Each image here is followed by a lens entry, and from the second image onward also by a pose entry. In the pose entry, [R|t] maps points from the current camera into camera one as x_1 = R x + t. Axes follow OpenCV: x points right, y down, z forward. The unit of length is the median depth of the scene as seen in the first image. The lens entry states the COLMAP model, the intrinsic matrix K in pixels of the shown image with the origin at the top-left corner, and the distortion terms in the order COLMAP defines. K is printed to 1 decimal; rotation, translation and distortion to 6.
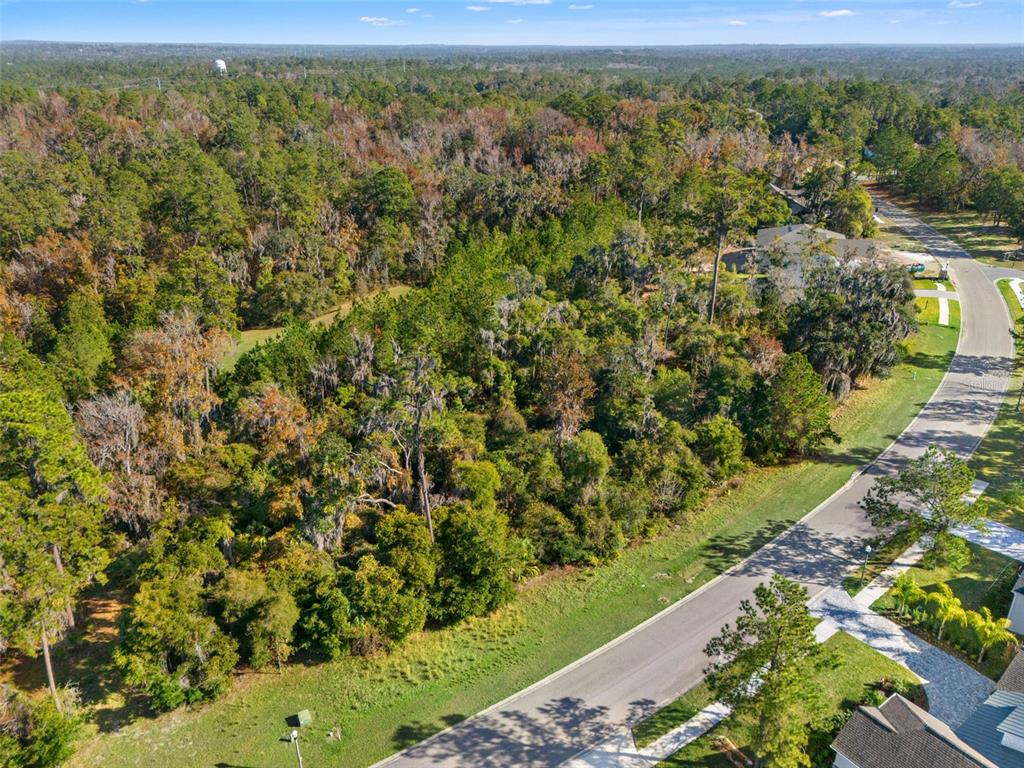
lens RADIAL K [[735.5, 0, 541.3], [0, 735.5, 383.3], [0, 0, 1]] dist [0.073077, -0.071152]
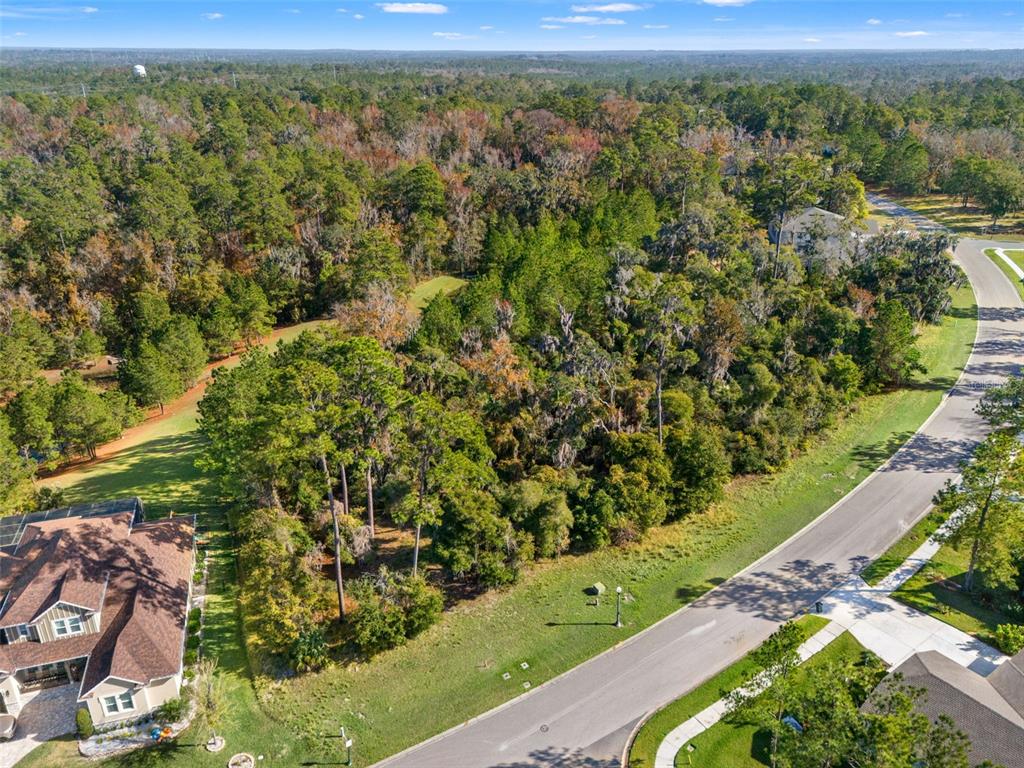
lens RADIAL K [[735.5, 0, 541.3], [0, 735.5, 383.3], [0, 0, 1]] dist [0.073077, -0.071152]
pose [[0.993333, -0.047430, 0.105071, -0.363516], [0.048055, 0.998839, -0.003418, 0.071948], [-0.104787, 0.008444, 0.994459, -0.155262]]
